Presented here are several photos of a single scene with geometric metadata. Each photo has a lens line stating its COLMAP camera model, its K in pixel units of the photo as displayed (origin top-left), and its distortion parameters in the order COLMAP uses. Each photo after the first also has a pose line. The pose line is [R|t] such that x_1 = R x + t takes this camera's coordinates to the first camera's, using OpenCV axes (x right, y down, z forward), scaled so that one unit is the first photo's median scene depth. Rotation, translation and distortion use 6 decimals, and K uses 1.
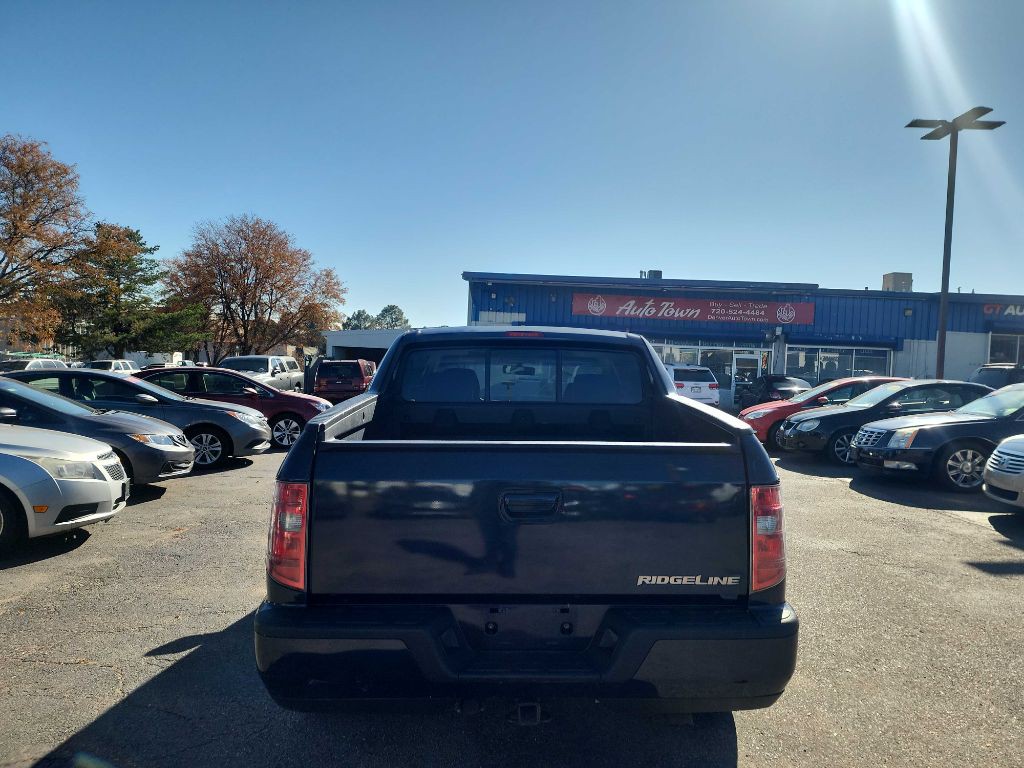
lens RADIAL K [[729.3, 0, 531.9], [0, 729.3, 365.0], [0, 0, 1]] dist [0.104404, -0.096396]
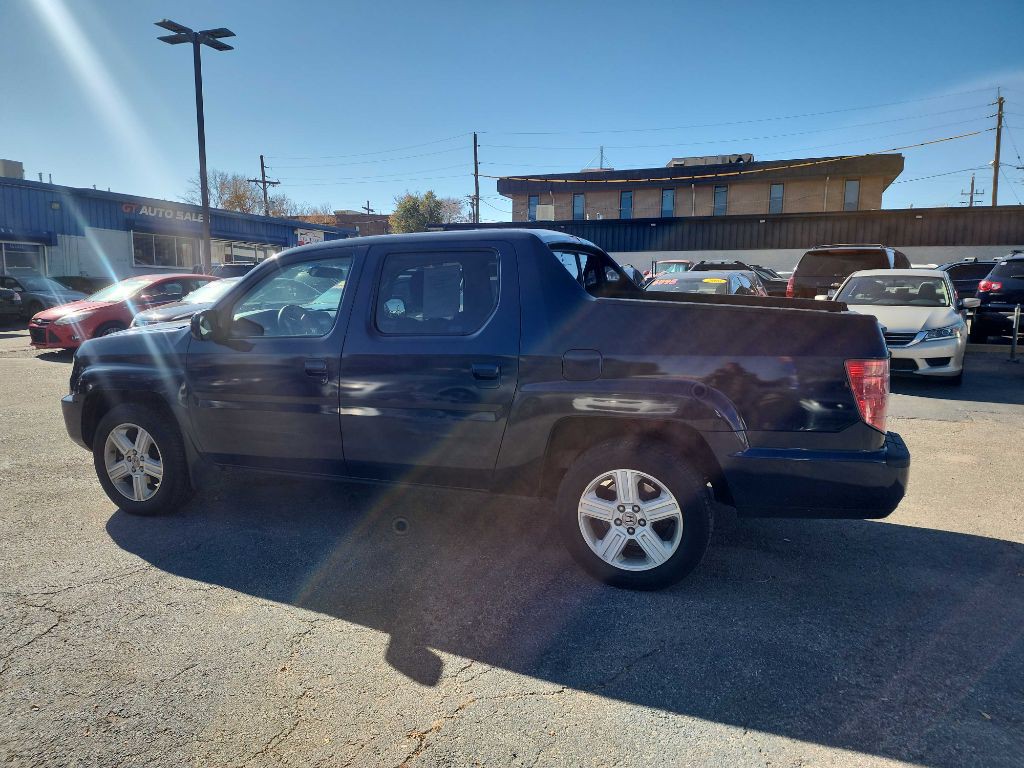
lens RADIAL K [[692.0, 0, 501.6], [0, 692.0, 366.8], [0, 0, 1]] dist [0.087917, -0.081149]
pose [[0.378122, -0.138414, 0.915350, -0.155608], [0.000048, 0.988762, 0.149496, -0.001012], [-0.925756, -0.056484, 0.373879, 0.104672]]
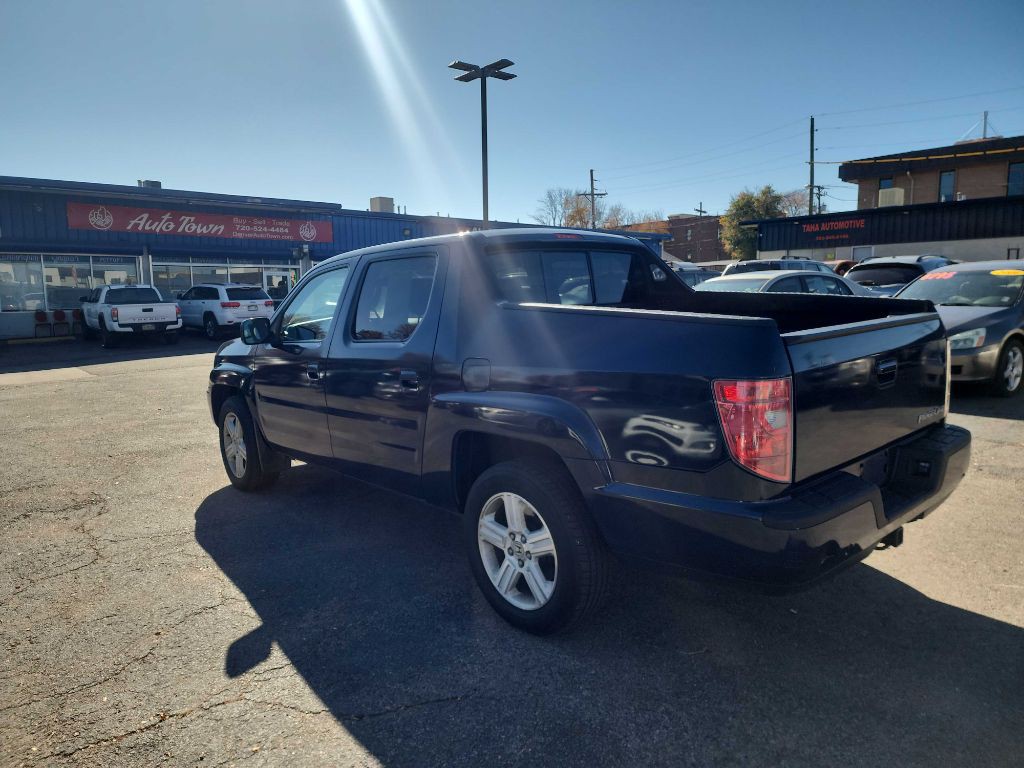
lens RADIAL K [[692.0, 0, 501.6], [0, 692.0, 366.8], [0, 0, 1]] dist [0.087917, -0.081149]
pose [[0.764914, -0.115753, 0.633646, -0.105839], [0.040096, 0.990370, 0.132516, 0.000937], [-0.642883, -0.075957, 0.762189, 0.048267]]
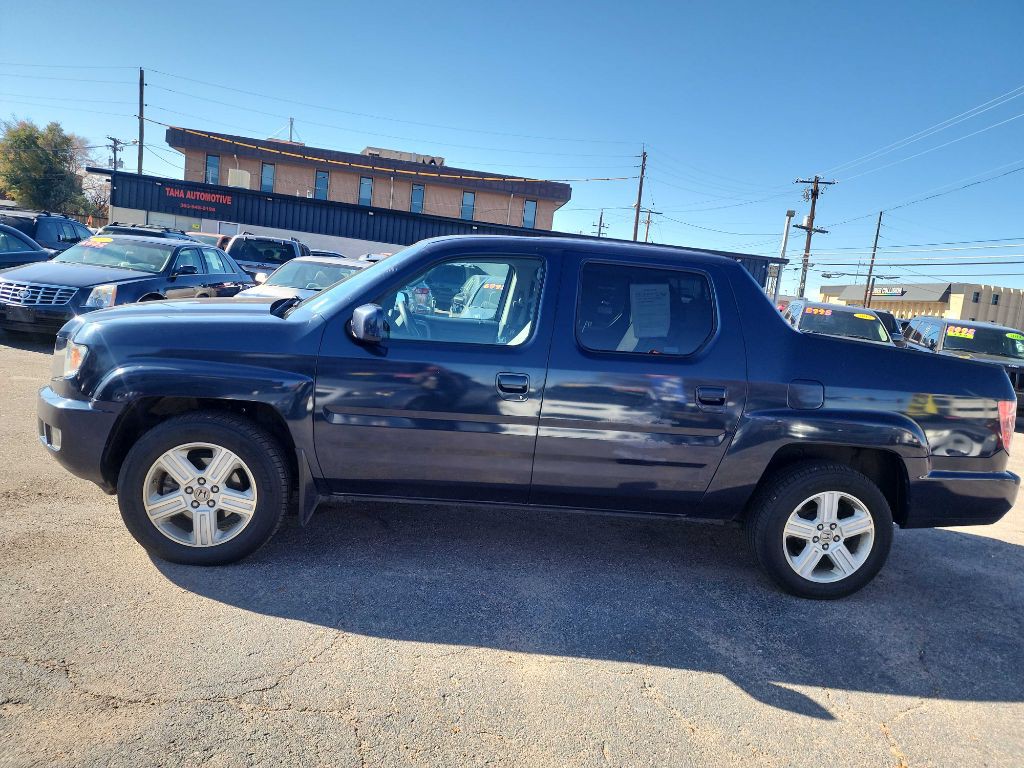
lens RADIAL K [[709.2, 0, 501.4], [0, 709.2, 355.5], [0, 0, 1]] dist [0.091738, -0.081863]
pose [[-0.098455, -0.132578, 0.986271, -0.165625], [-0.123777, 0.985021, 0.120054, 0.000456], [-0.987414, -0.110257, -0.113391, 0.211139]]
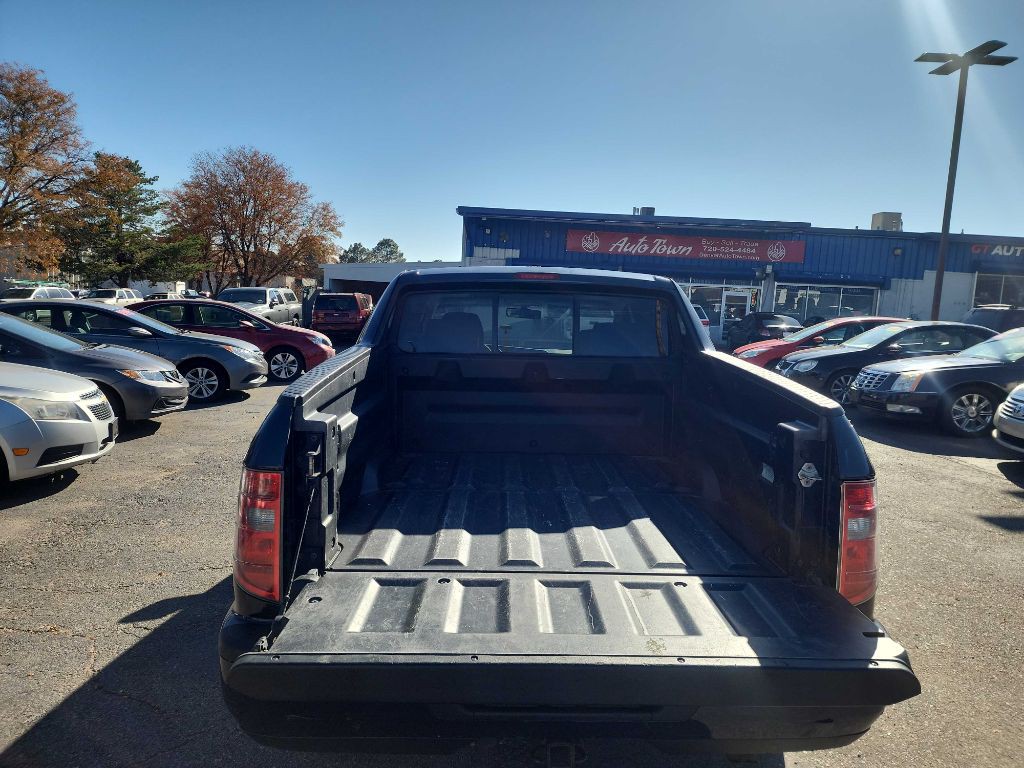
lens RADIAL K [[698.5, 0, 521.5], [0, 698.5, 358.4], [0, 0, 1]] dist [0.089395, -0.083675]
pose [[0.999930, 0.011827, 0.000047, -0.004414], [-0.011789, 0.996316, 0.084946, -0.002168], [0.000958, -0.084940, 0.996386, 0.022461]]
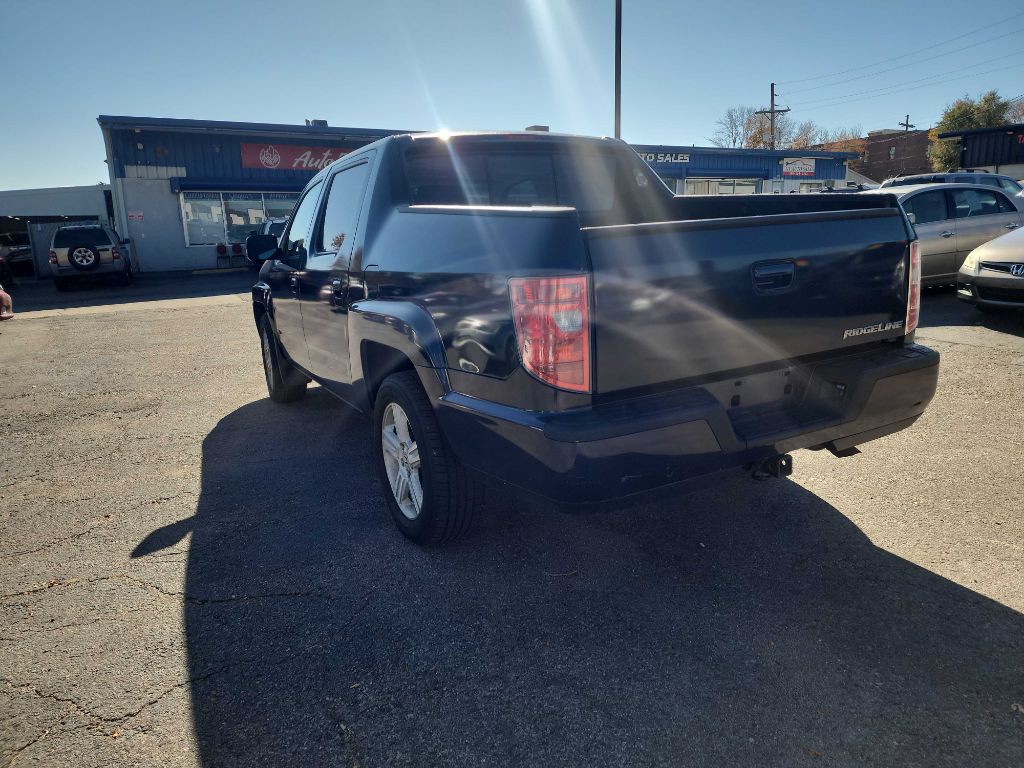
lens RADIAL K [[698.5, 0, 521.5], [0, 698.5, 358.4], [0, 0, 1]] dist [0.089395, -0.083675]
pose [[0.885667, -0.142800, 0.441816, -0.067307], [0.057937, 0.978084, 0.199988, 0.007963], [-0.460691, -0.151525, 0.874530, 0.026722]]
